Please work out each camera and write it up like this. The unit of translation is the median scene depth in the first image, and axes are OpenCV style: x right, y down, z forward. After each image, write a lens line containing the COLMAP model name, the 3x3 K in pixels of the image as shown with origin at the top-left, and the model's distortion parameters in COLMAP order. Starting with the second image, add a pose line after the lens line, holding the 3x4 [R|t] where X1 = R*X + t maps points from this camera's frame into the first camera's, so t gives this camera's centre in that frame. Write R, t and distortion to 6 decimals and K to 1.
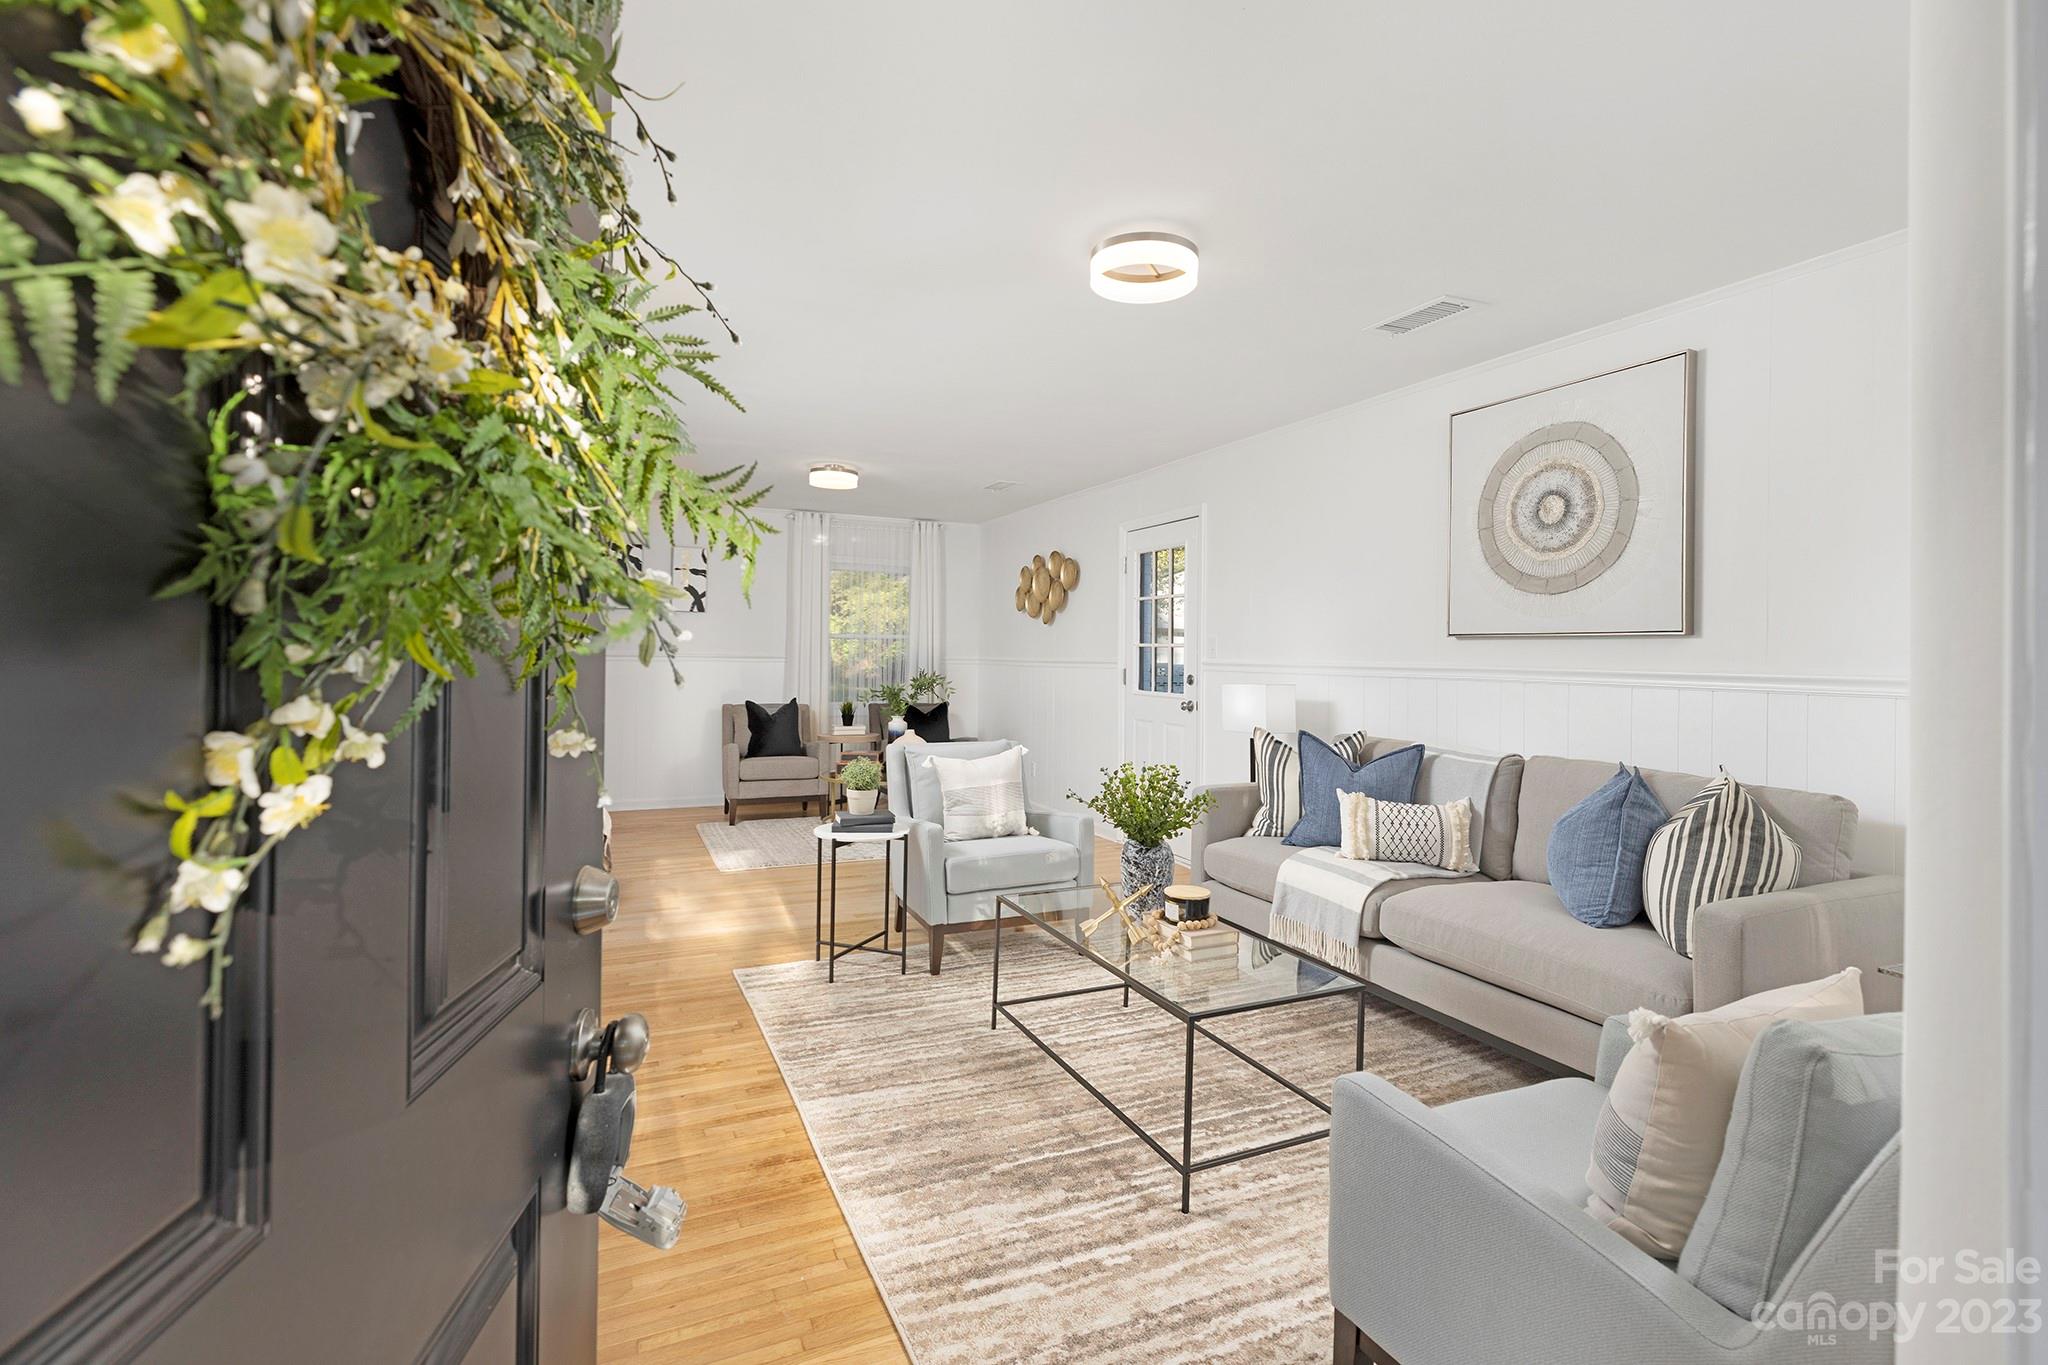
lens RADIAL K [[934.0, 0, 1026.4], [0, 934.0, 675.5], [0, 0, 1]] dist [0.000555, -0.000234]
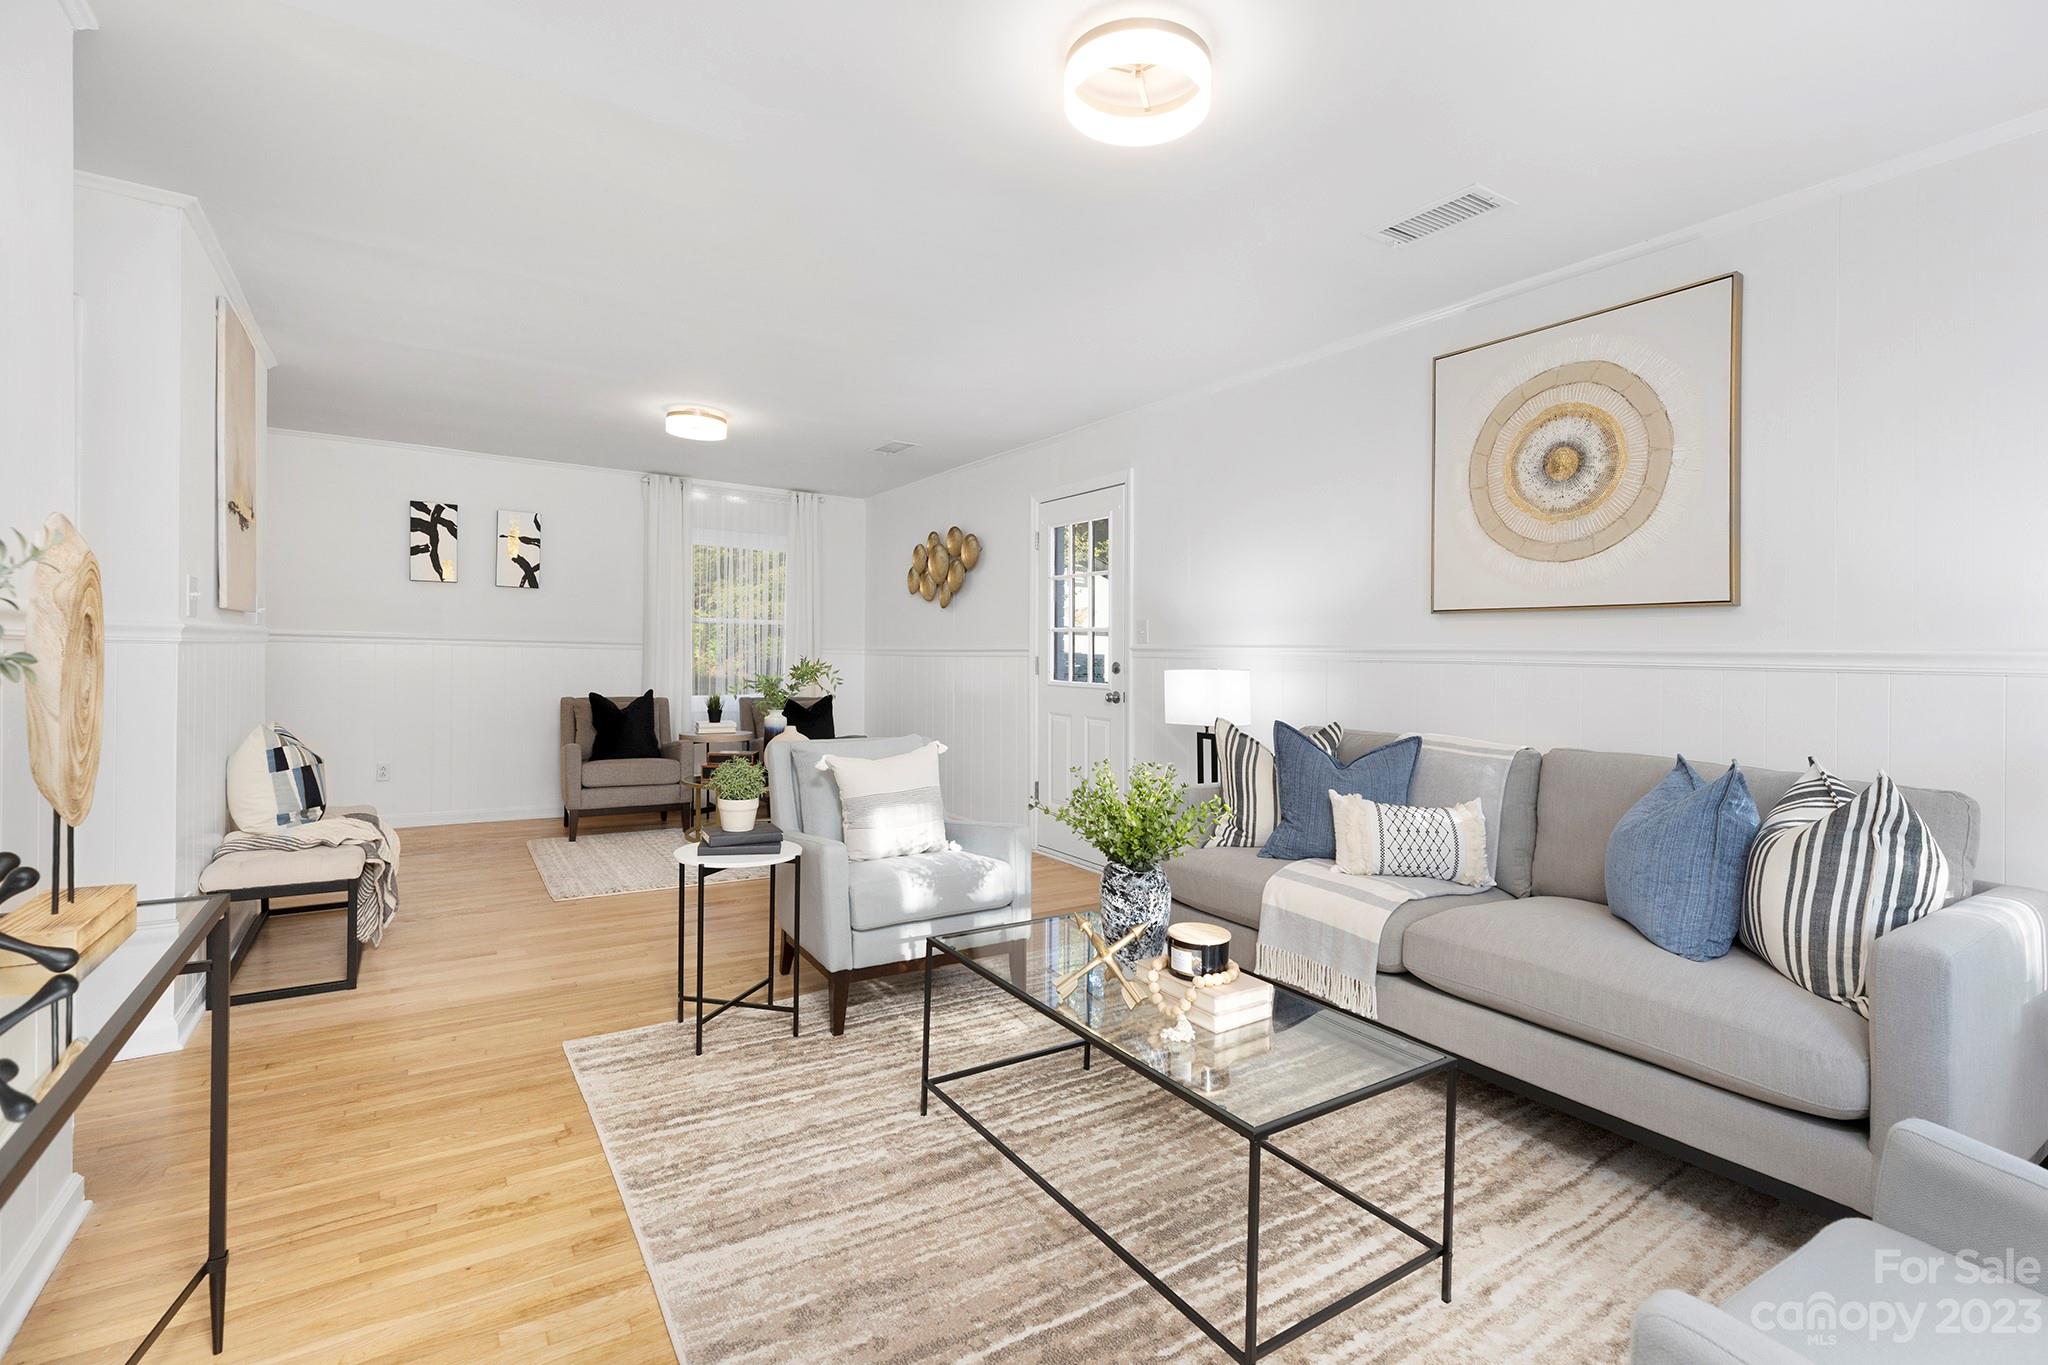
lens RADIAL K [[934.0, 0, 1027.4], [0, 934.0, 701.4], [0, 0, 1]] dist [0.000555, -0.000234]
pose [[0.990674, -0.000779, 0.136252, -0.049380], [-0.002884, 0.999640, 0.026685, 0.022254], [-0.136224, -0.026829, 0.990315, 0.226771]]
